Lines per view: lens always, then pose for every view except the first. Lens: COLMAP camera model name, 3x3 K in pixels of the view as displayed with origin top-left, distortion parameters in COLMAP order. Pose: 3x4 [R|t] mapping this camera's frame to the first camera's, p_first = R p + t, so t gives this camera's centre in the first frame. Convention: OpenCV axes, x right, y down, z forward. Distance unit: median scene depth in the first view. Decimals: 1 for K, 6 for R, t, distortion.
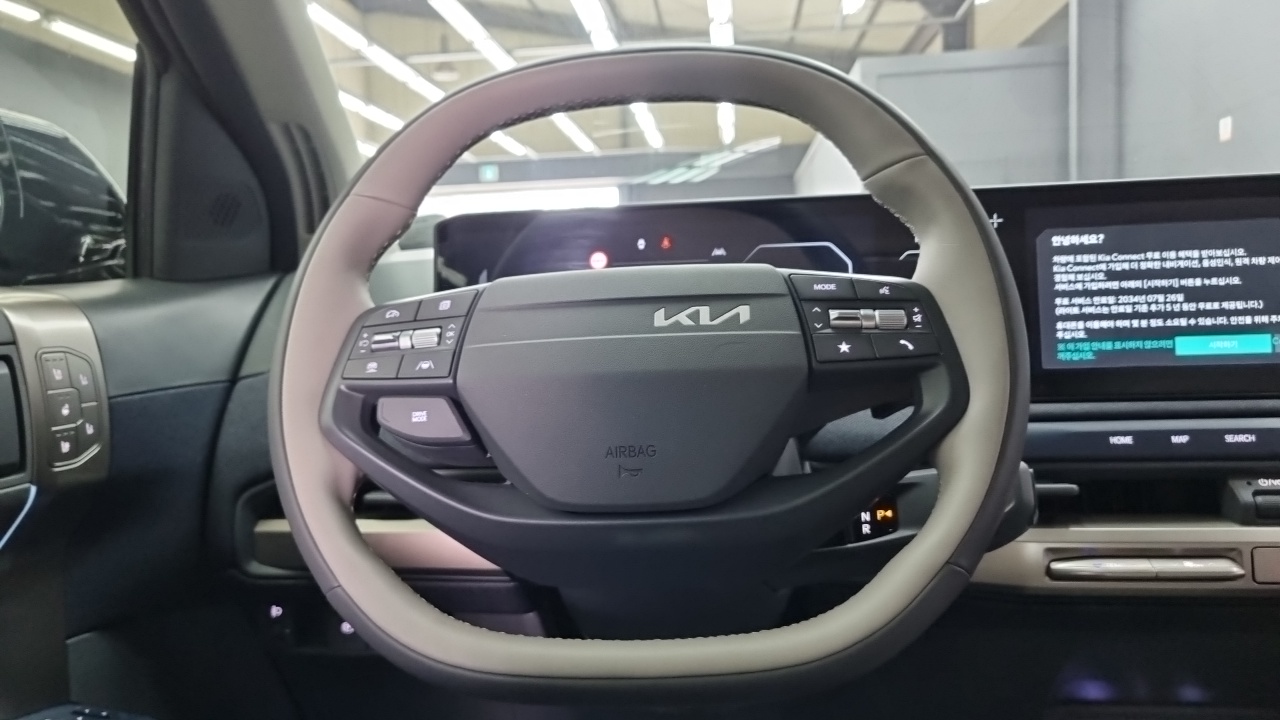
lens RADIAL K [[922.3, 0, 637.7], [0, 922.3, 367.0], [0, 0, 1]] dist [-0.002161, -0.001197]
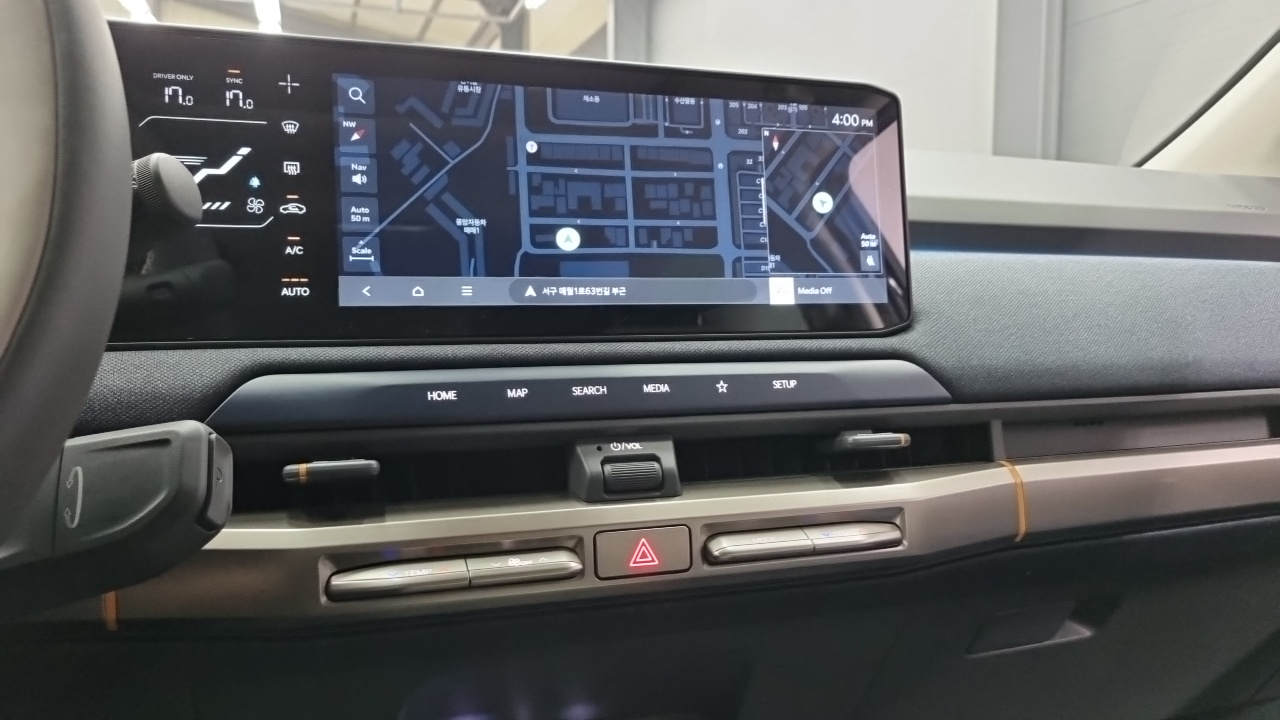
lens RADIAL K [[922.3, 0, 640.9], [0, 922.3, 356.3], [0, 0, 1]] dist [-0.002161, -0.001197]
pose [[0.896501, 0.007053, 0.442986, 0.352069], [-0.003783, 0.999959, -0.008265, 0.055045], [-0.443026, 0.005734, 0.896490, 0.292218]]
